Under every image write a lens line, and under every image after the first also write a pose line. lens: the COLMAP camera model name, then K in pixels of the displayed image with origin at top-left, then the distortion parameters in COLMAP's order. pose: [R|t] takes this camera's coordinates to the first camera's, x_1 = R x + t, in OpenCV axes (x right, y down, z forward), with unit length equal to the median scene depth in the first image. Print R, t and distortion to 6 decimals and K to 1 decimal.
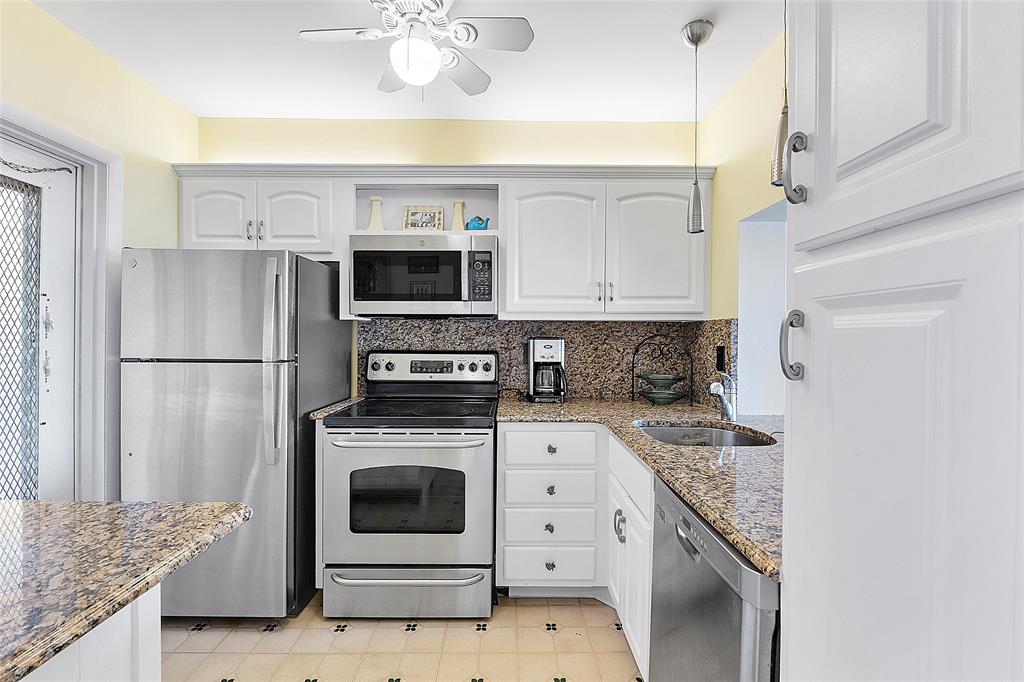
lens RADIAL K [[435.6, 0, 514.6], [0, 435.6, 335.3], [0, 0, 1]] dist [-0.006598, -0.000316]
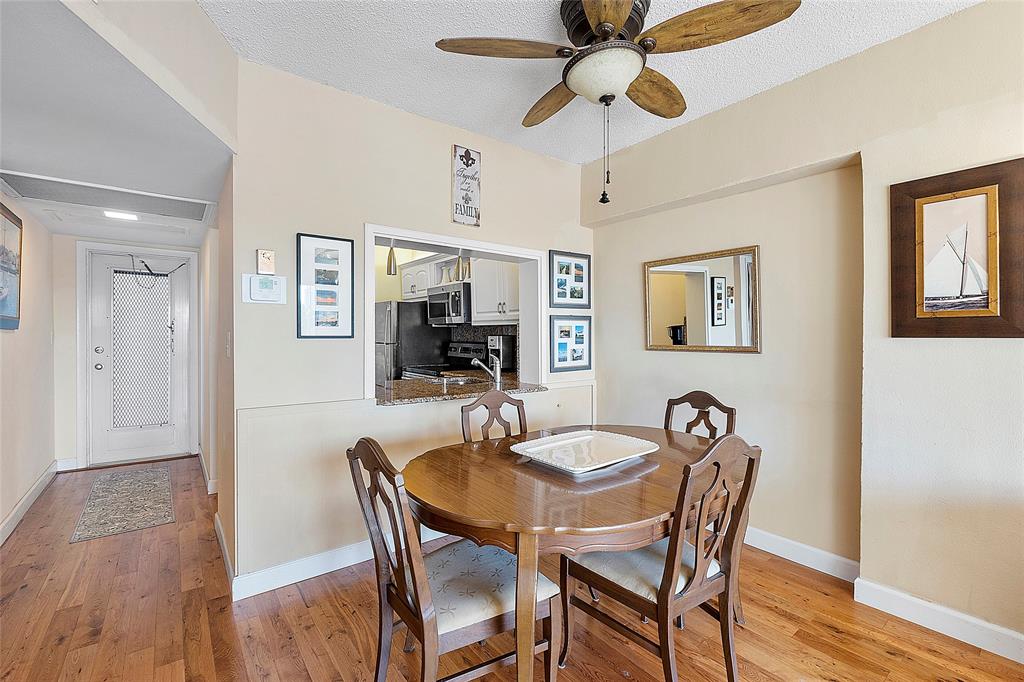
lens RADIAL K [[439.5, 0, 511.1], [0, 439.5, 330.0], [0, 0, 1]] dist [-0.004170, -0.000583]
pose [[0.605315, -0.007467, -0.795951, 1.727498], [-0.000990, 0.999948, -0.010133, 0.004158], [0.795986, 0.006922, 0.605276, -0.007825]]
